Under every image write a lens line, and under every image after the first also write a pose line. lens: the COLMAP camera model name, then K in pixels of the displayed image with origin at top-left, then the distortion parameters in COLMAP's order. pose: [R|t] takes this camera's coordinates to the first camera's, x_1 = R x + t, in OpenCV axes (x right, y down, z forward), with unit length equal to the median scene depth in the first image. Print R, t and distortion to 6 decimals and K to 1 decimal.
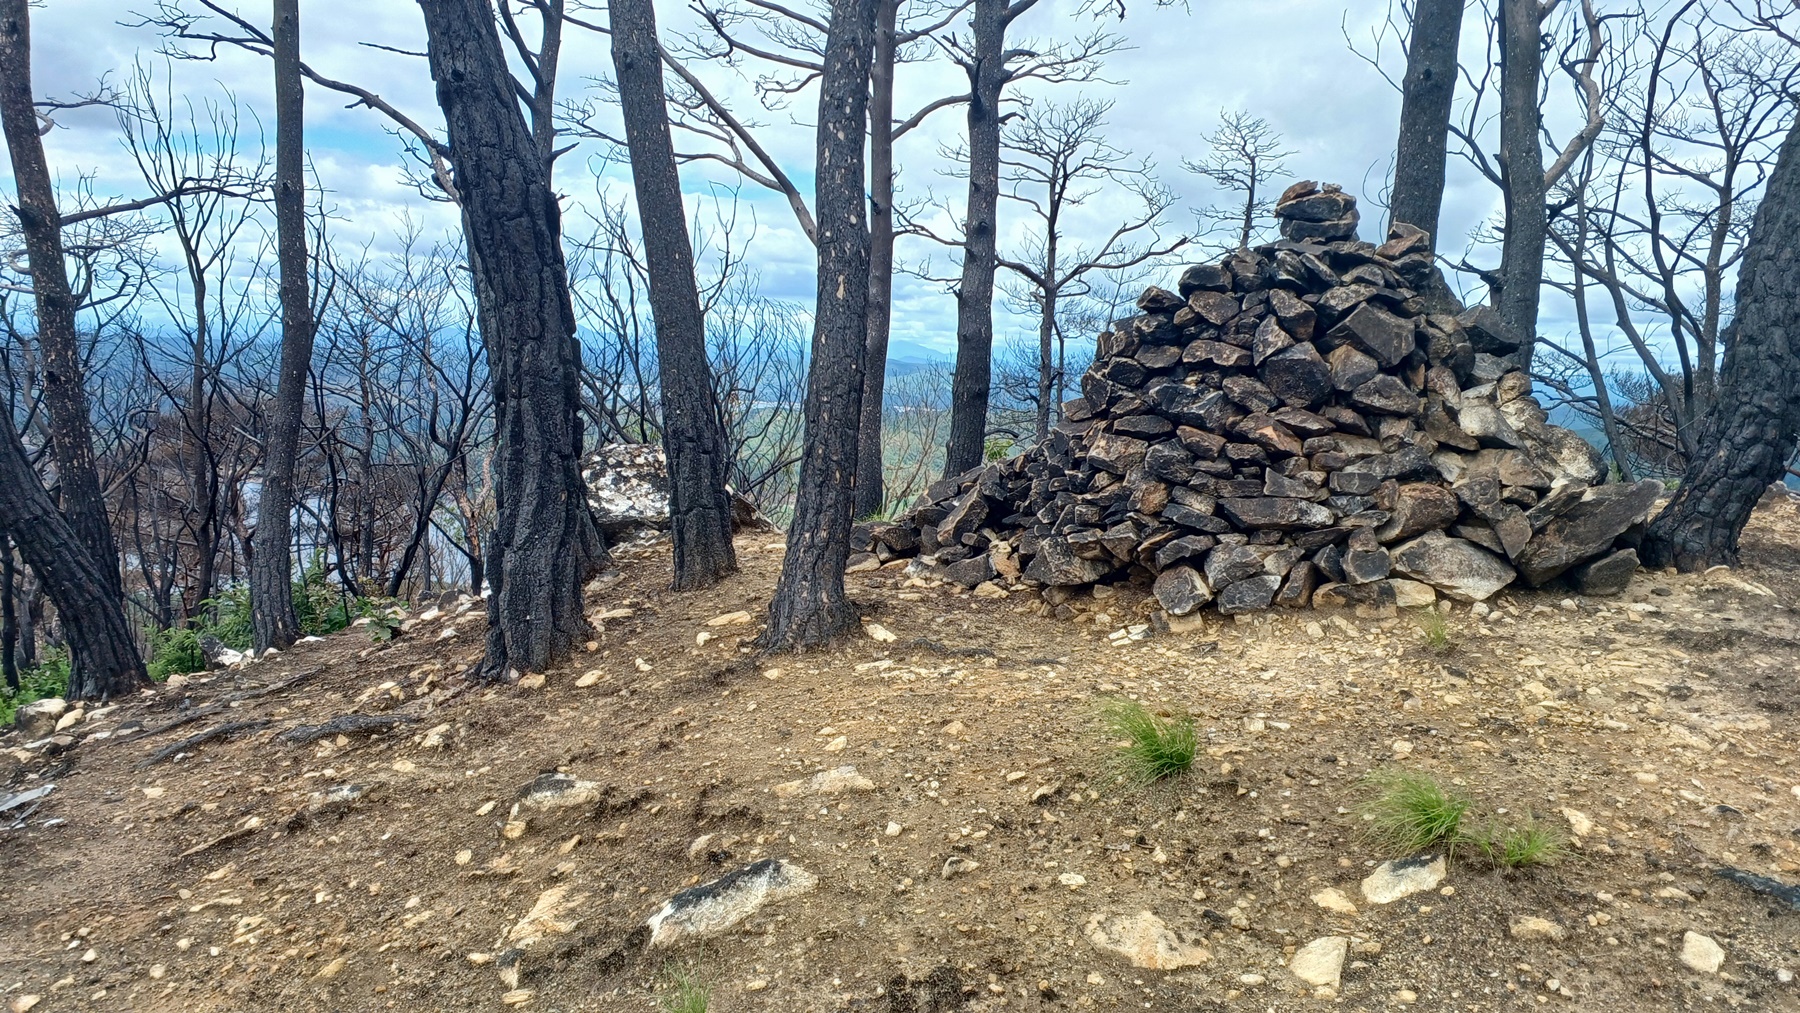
lens RADIAL K [[1249.4, 0, 891.6], [0, 1249.4, 500.9], [0, 0, 1]] dist [0.026426, -0.004684]
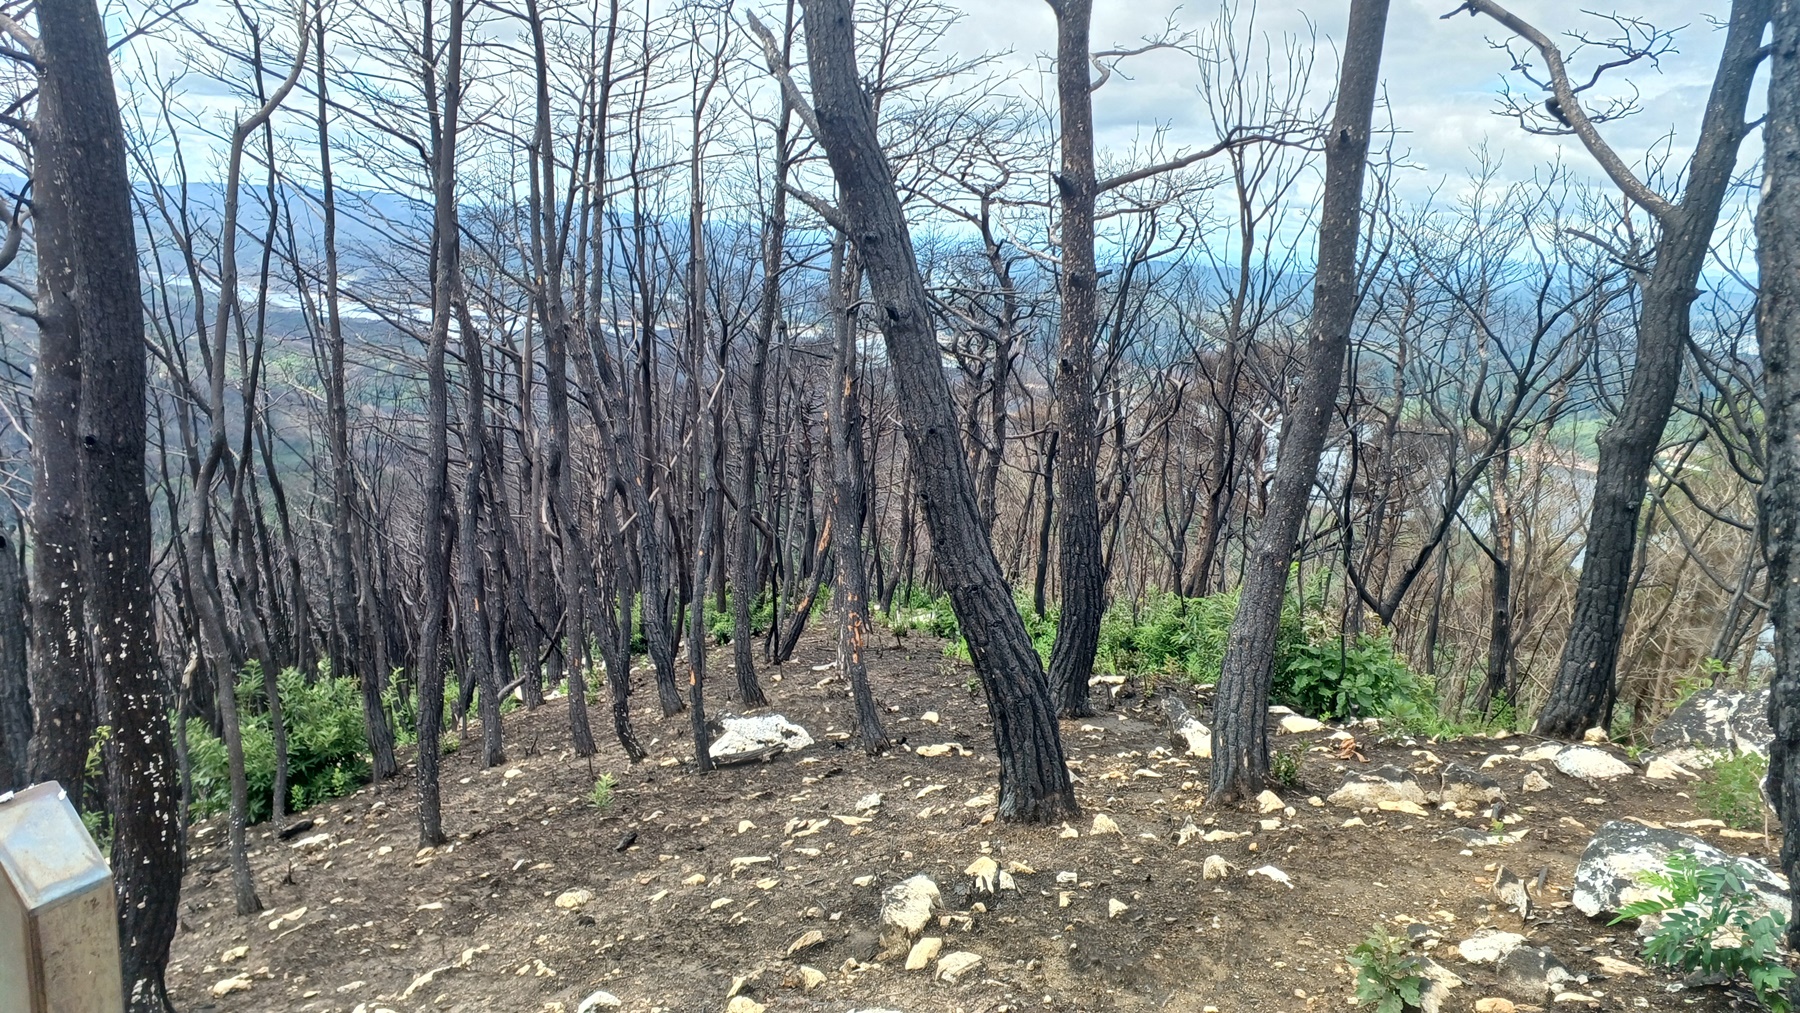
lens RADIAL K [[1249.4, 0, 899.3], [0, 1249.4, 497.5], [0, 0, 1]] dist [0.026426, -0.004684]
pose [[0.714877, 0.147848, -0.683441, -0.070639], [-0.114341, 0.988952, 0.094338, -0.040329], [0.689839, 0.010706, 0.723884, 0.150917]]
